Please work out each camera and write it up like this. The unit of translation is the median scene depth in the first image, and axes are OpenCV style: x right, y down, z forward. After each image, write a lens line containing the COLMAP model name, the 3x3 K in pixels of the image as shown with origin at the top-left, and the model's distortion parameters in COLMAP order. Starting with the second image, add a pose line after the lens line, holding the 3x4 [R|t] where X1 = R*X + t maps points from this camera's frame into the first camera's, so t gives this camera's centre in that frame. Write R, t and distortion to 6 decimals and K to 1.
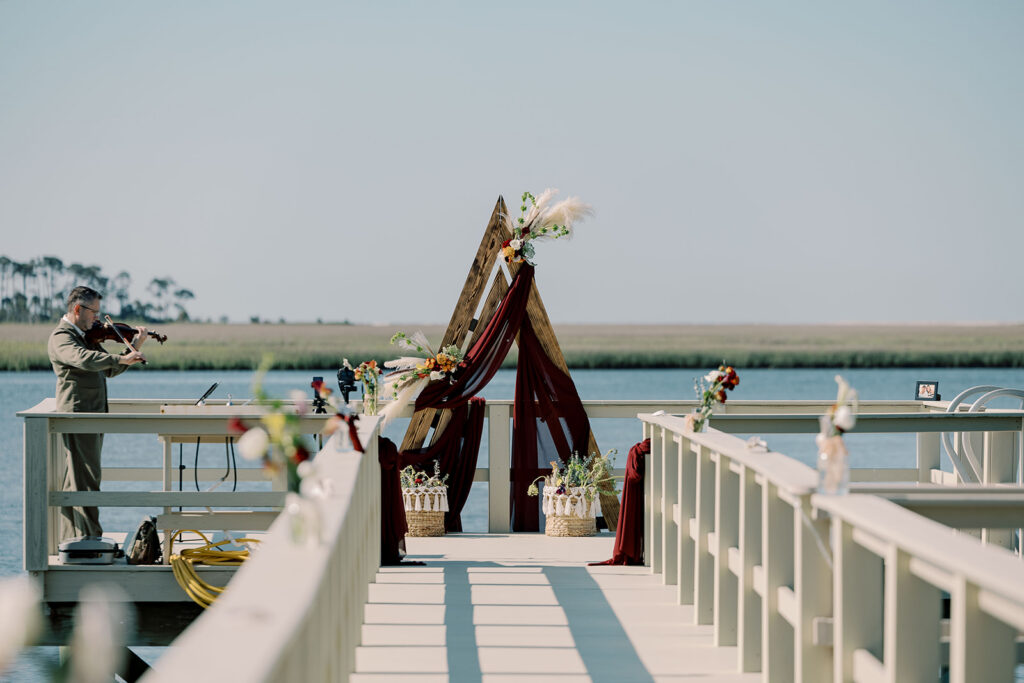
lens RADIAL K [[4923.1, 0, 512.0], [0, 4923.1, 341.5], [0, 0, 1]] dist [0.134910, 2.134251]
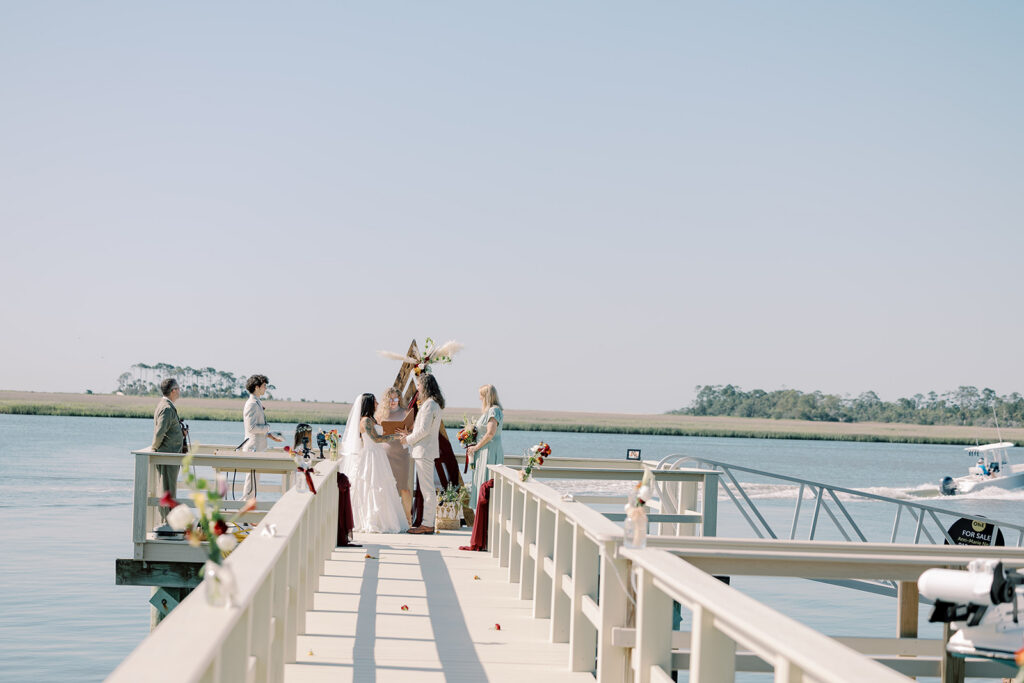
lens RADIAL K [[2256.8, 0, 512.0], [0, 2256.8, 341.5], [0, 0, 1]] dist [-0.007238, -0.151551]
pose [[0.998572, 0.036776, 0.038757, 0.001539], [-0.035481, 0.998806, -0.033595, -0.002162], [-0.039946, 0.032172, 0.998684, 0.170926]]
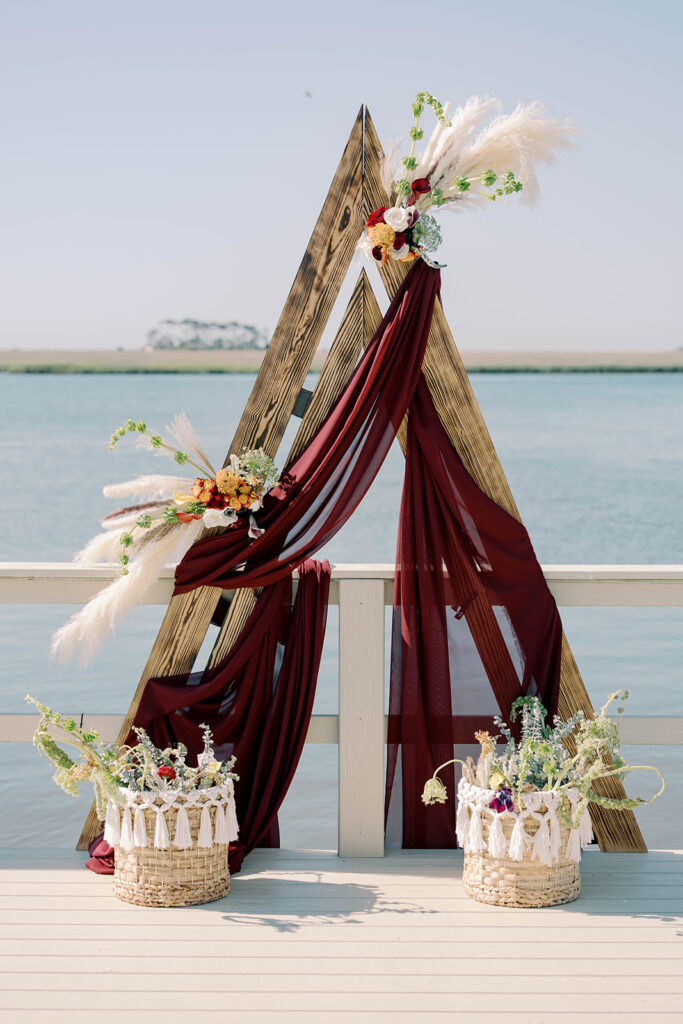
lens RADIAL K [[2143.9, 0, 341.5], [0, 2143.9, 512.0], [0, 0, 1]] dist [0.055911, 0.072553]
pose [[0.998957, 0.004704, -0.045425, 0.004544], [-0.001458, 0.997460, 0.071213, -0.007395], [0.045644, -0.071073, 0.996426, 0.810510]]
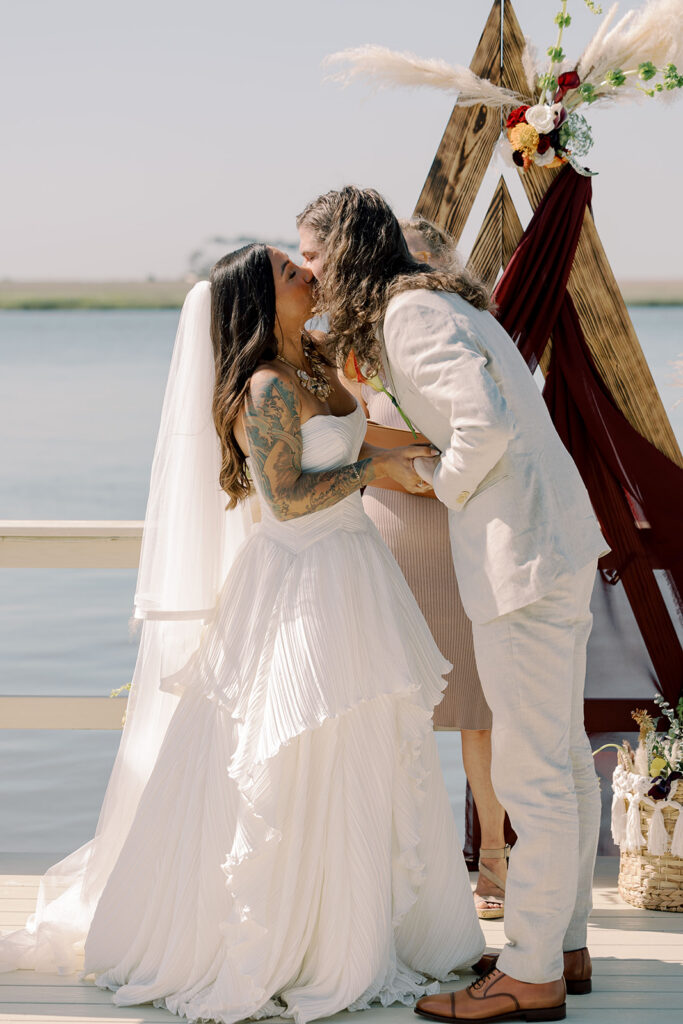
lens RADIAL K [[3056.1, 0, 341.5], [0, 3056.1, 512.0], [0, 0, 1]] dist [0.024237, -0.329707]
pose [[0.996230, 0.002923, -0.086708, 0.005844], [0.003427, 0.997326, 0.072996, -0.006887], [0.086689, -0.073018, 0.993556, 0.766607]]
